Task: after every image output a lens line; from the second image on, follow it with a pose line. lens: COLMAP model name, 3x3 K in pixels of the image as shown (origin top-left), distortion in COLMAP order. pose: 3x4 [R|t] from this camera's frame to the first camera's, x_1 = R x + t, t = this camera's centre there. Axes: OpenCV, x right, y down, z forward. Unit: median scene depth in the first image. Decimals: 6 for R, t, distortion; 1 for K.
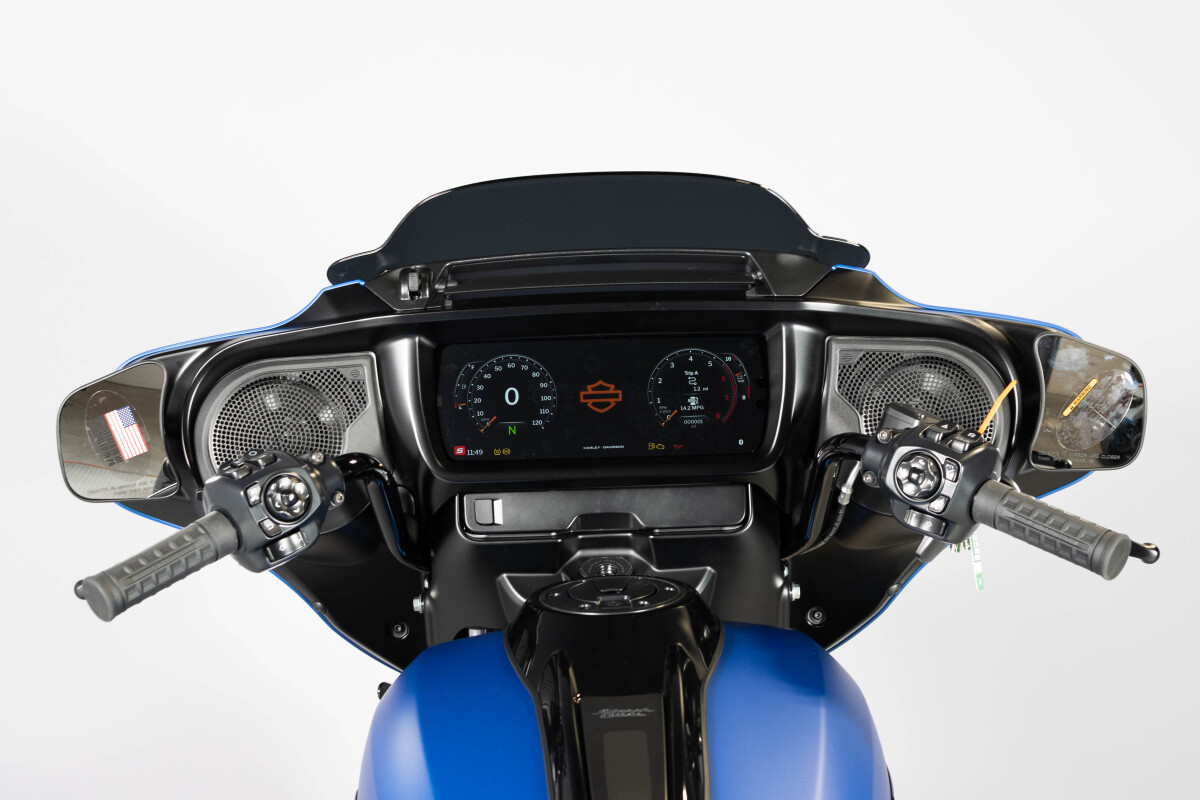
lens RADIAL K [[1716.8, 0, 598.5], [0, 1716.8, 399.4], [0, 0, 1]] dist [0.000944, 0.015685]
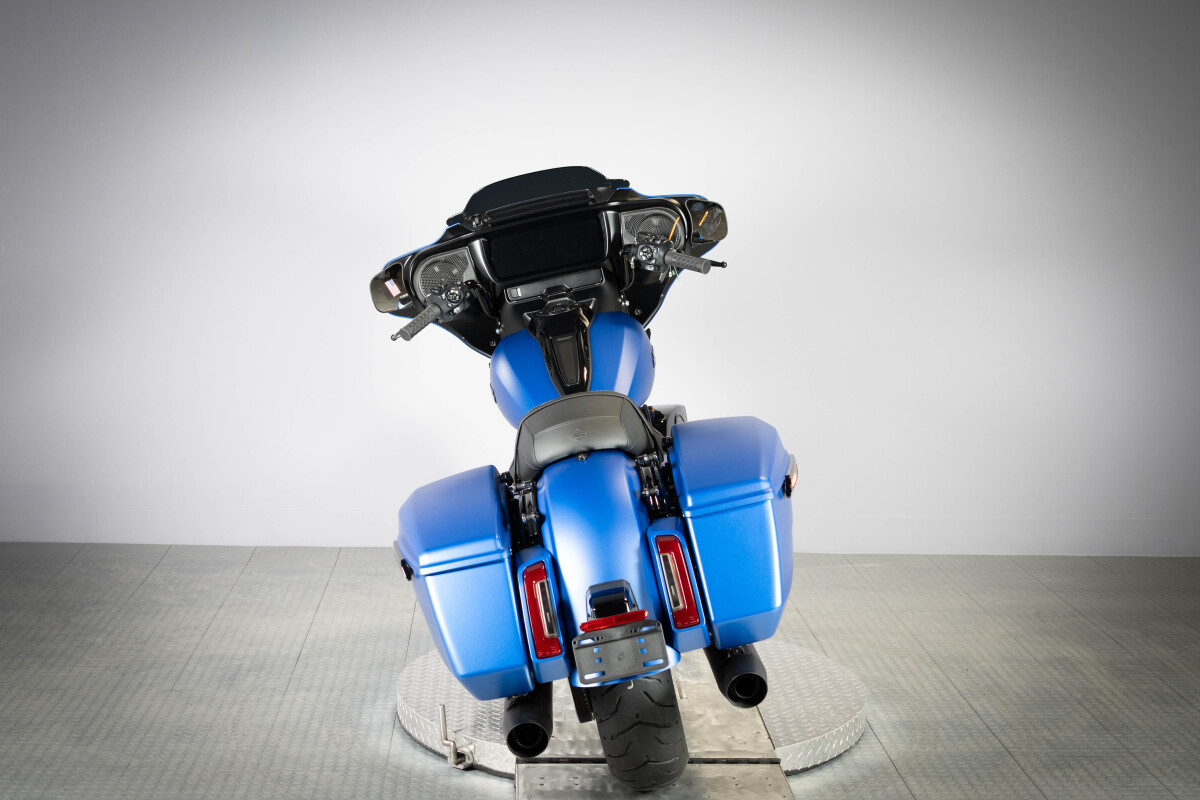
lens RADIAL K [[1574.1, 0, 573.1], [0, 1574.1, 399.0], [0, 0, 1]] dist [-0.012708, 0.004034]
pose [[0.983536, -0.177874, -0.031892, 0.086197], [0.180001, 0.979920, 0.085764, 0.029755], [0.015996, -0.090092, 0.995805, -1.702045]]
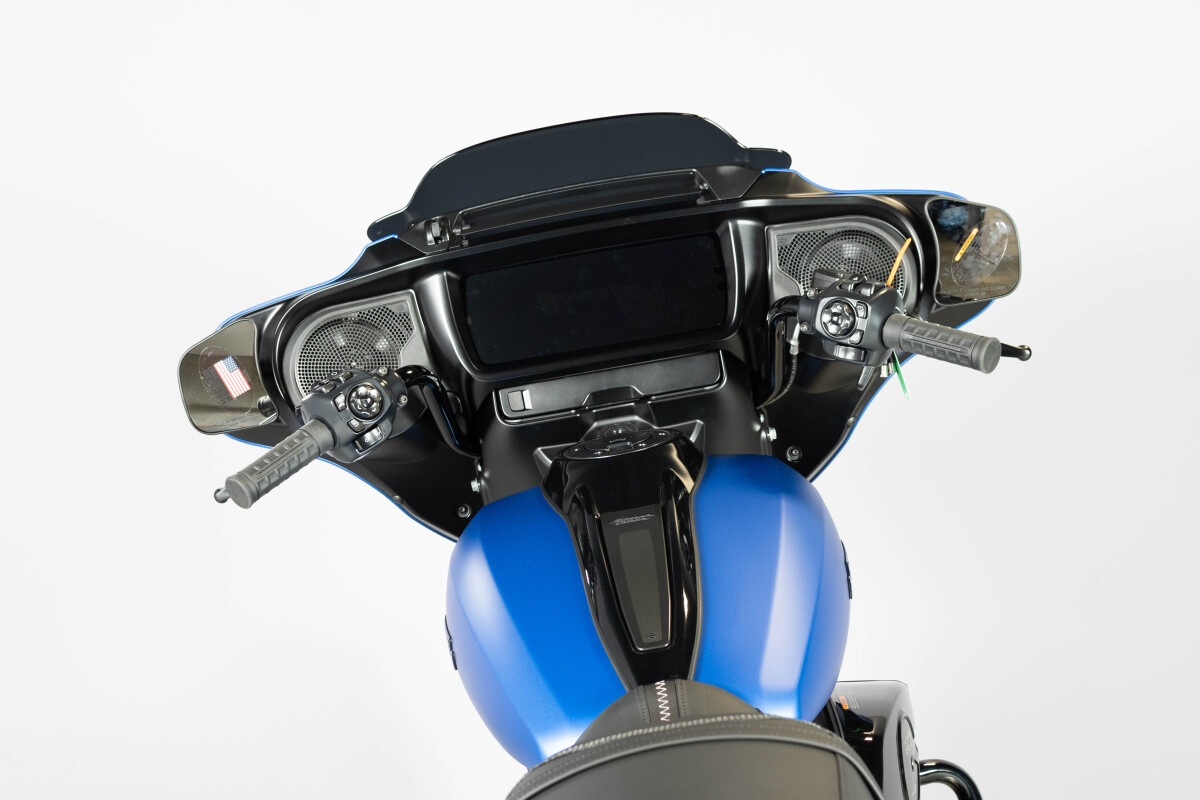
lens RADIAL K [[1822.9, 0, 599.8], [0, 1822.9, 397.3], [0, 0, 1]] dist [-0.004932, 0.054646]
pose [[0.989898, -0.139860, -0.023250, 0.026373], [0.140256, 0.989980, 0.016368, 0.049135], [0.020728, -0.019463, 0.999596, -0.347518]]
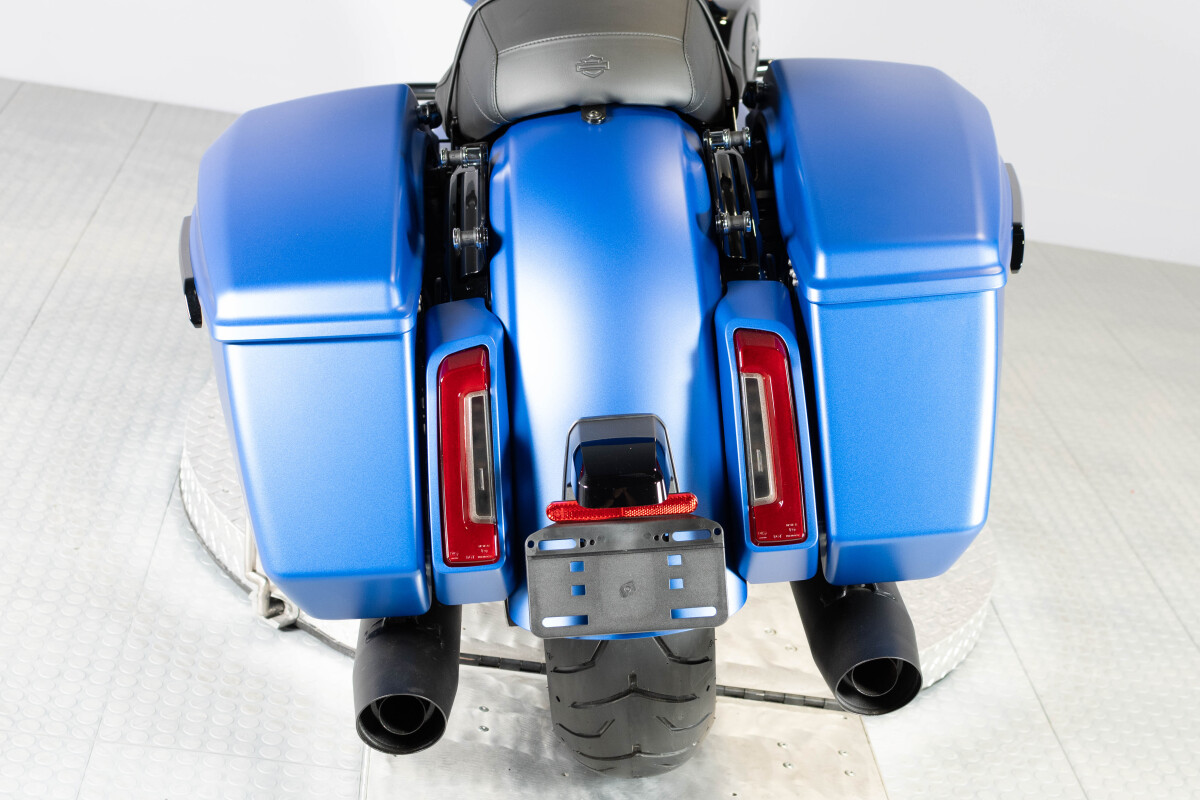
lens RADIAL K [[1804.6, 0, 599.3], [0, 1804.6, 298.9], [0, 0, 1]] dist [-0.011283, -0.002465]
pose [[0.999638, -0.025947, 0.007160, 0.011754], [0.022441, 0.950273, 0.310608, 0.042719], [-0.014863, -0.310335, 0.950511, -0.775858]]
